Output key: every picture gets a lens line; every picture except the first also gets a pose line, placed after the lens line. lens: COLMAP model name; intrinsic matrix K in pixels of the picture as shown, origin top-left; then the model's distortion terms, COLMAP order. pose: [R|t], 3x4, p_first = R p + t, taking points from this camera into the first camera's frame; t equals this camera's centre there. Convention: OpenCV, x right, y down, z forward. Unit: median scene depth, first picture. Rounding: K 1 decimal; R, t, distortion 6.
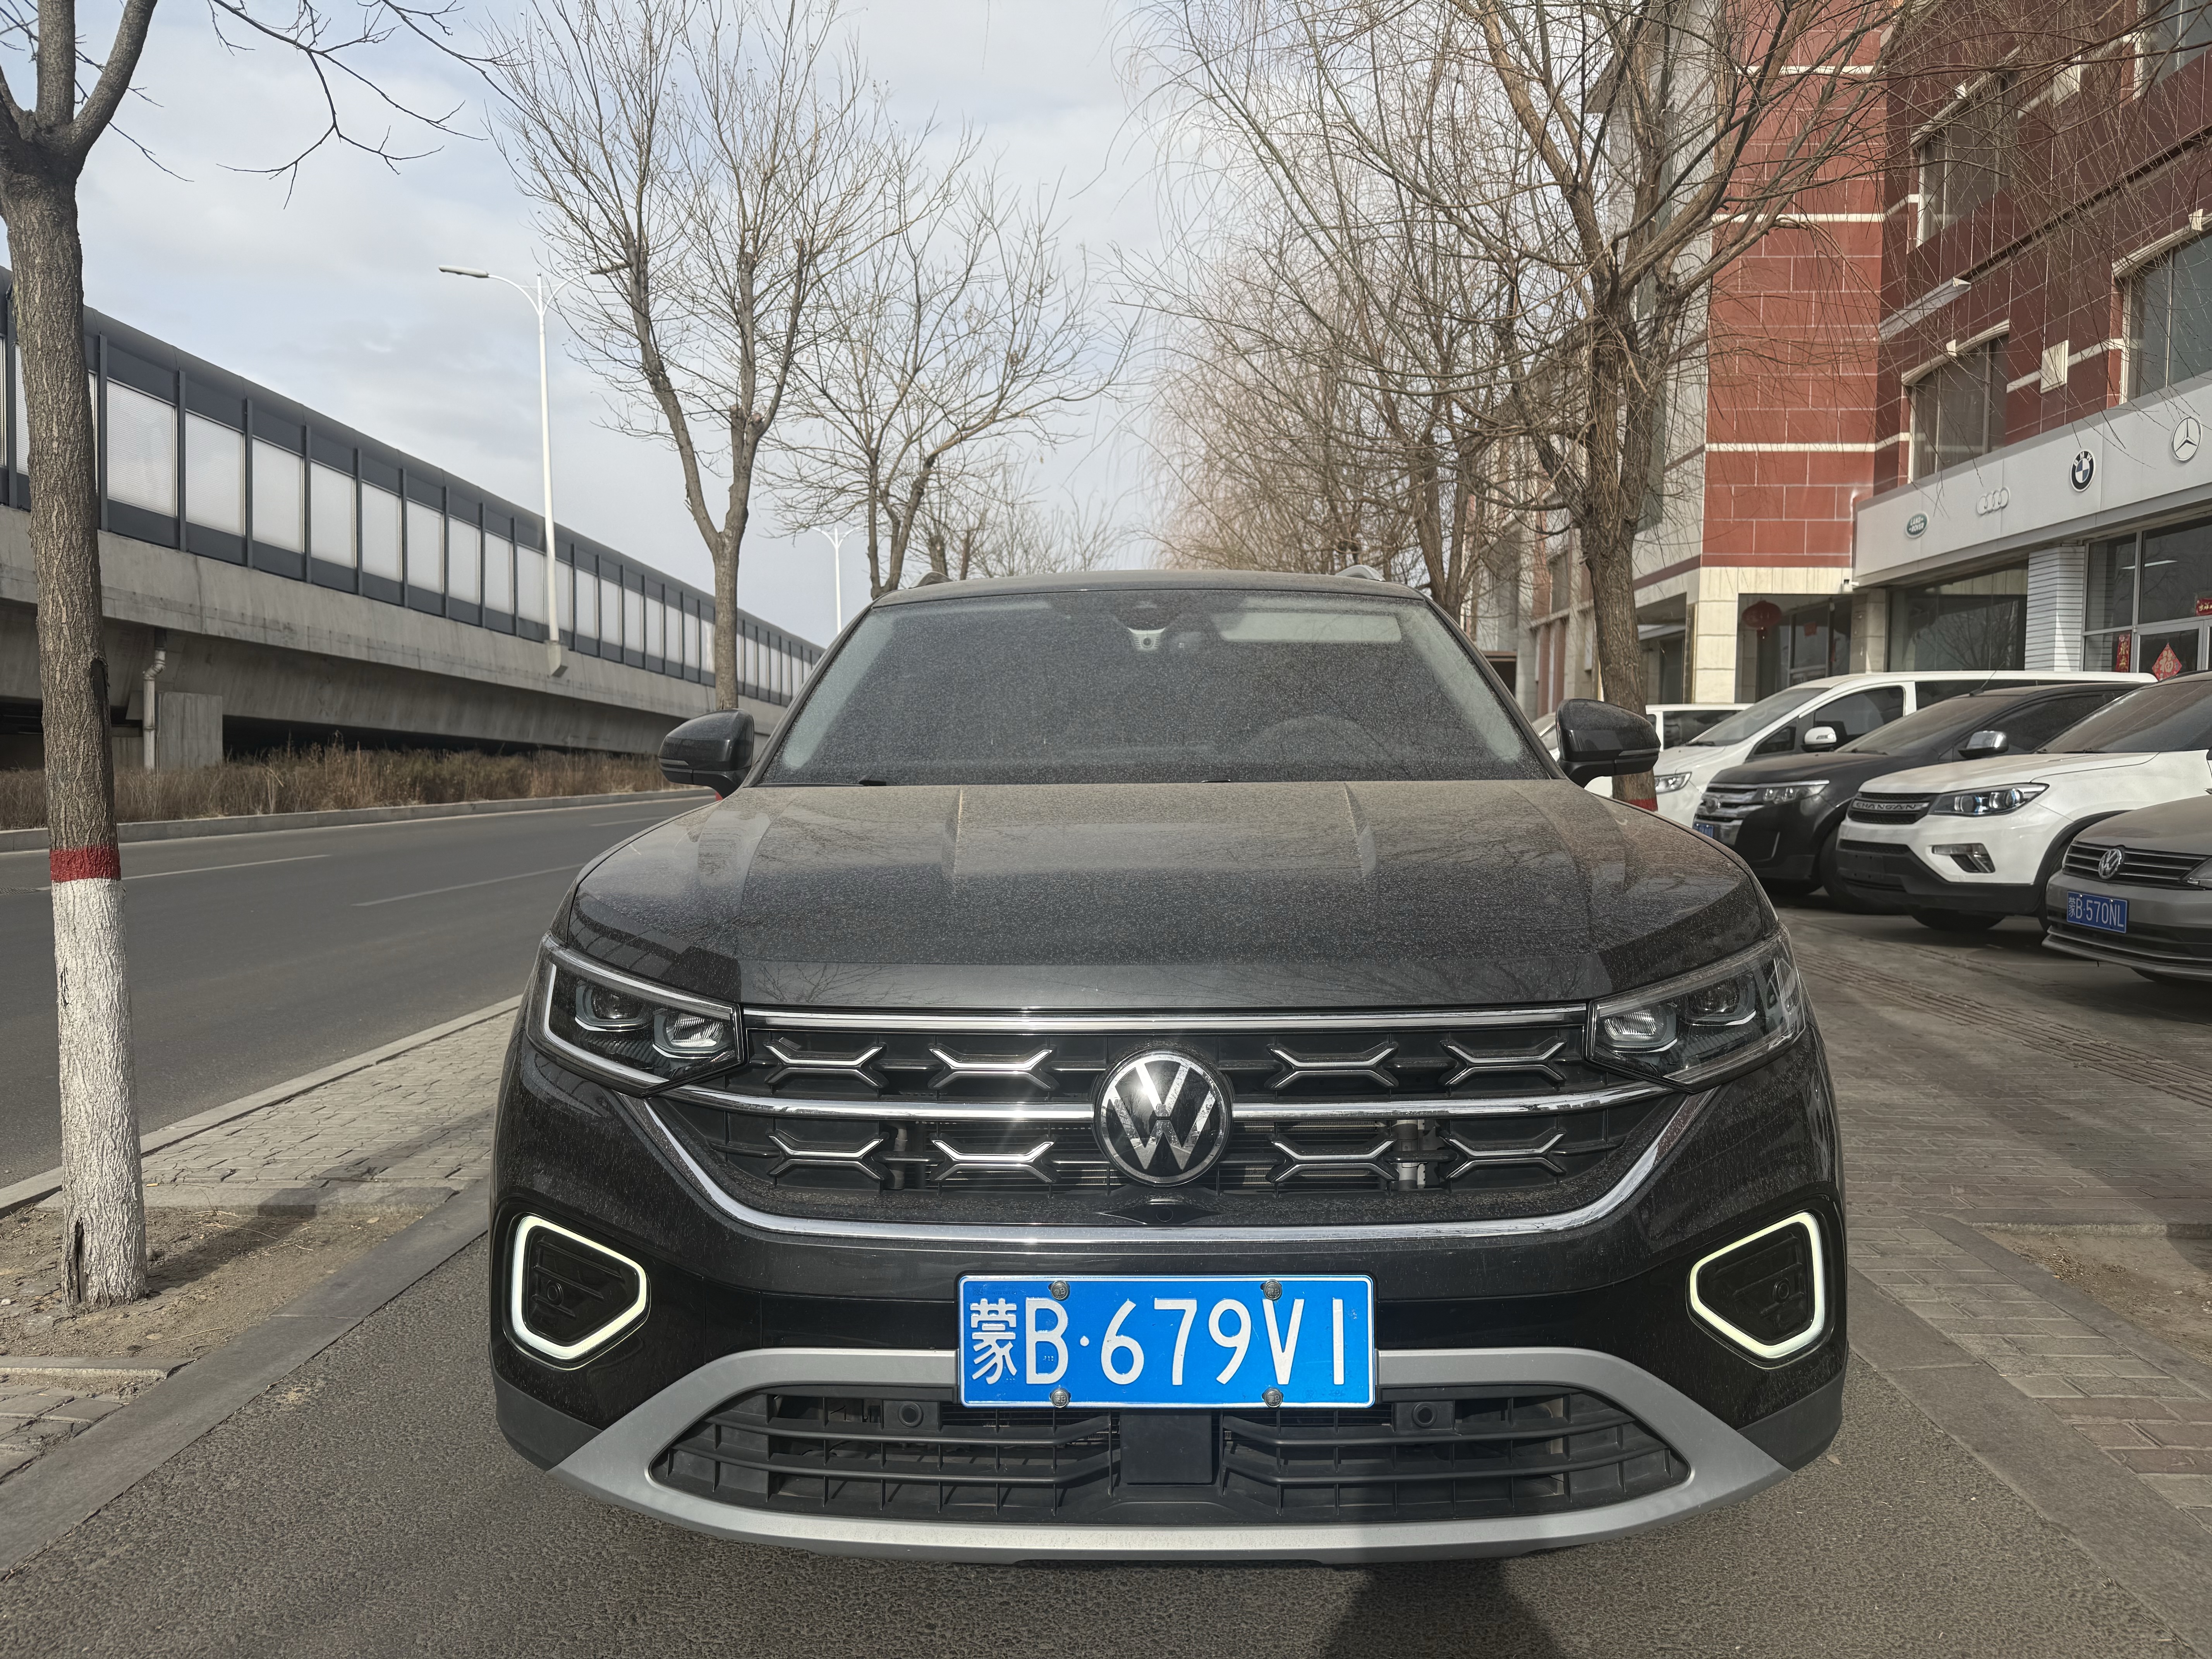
lens RADIAL K [[1518.8, 0, 1122.4], [0, 1518.8, 831.2], [0, 0, 1]] dist [0.132457, -0.187542]
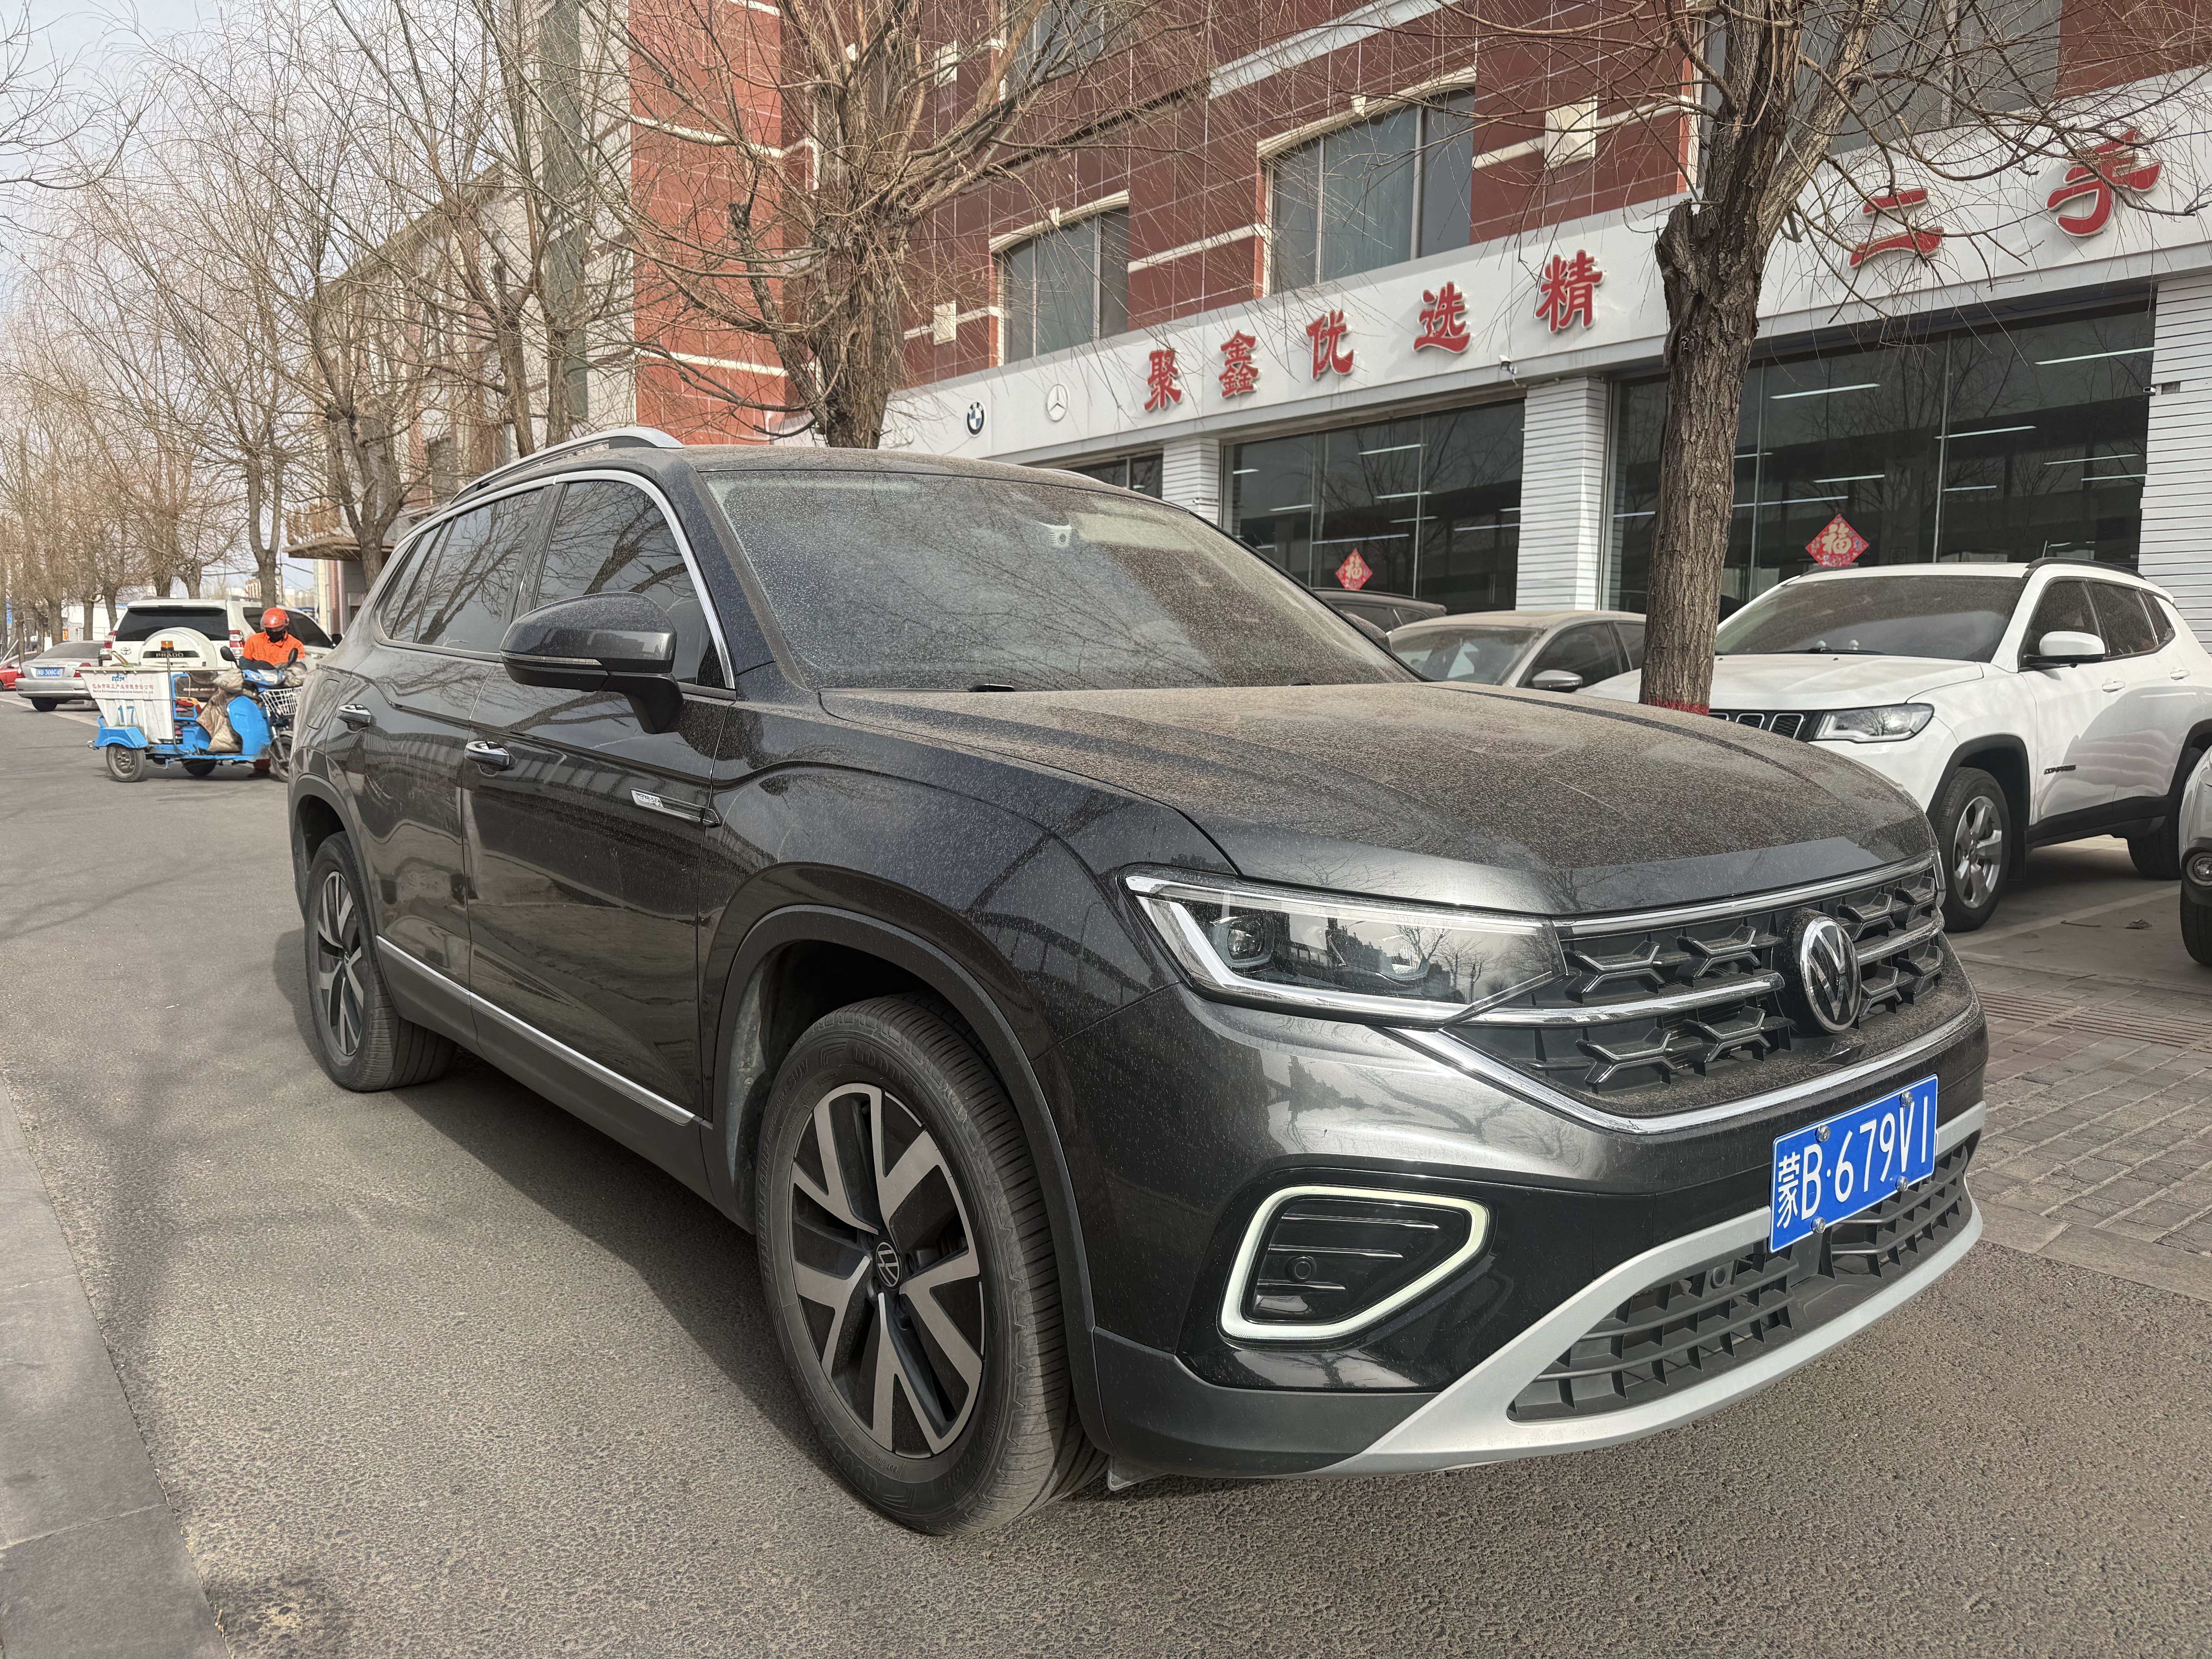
lens RADIAL K [[1518.8, 0, 1122.4], [0, 1518.8, 831.2], [0, 0, 1]] dist [0.132457, -0.187542]
pose [[0.742510, -0.064305, 0.666742, -1.163905], [0.022407, 0.997209, 0.071225, -0.015956], [-0.669461, -0.037946, 0.741878, 0.502909]]
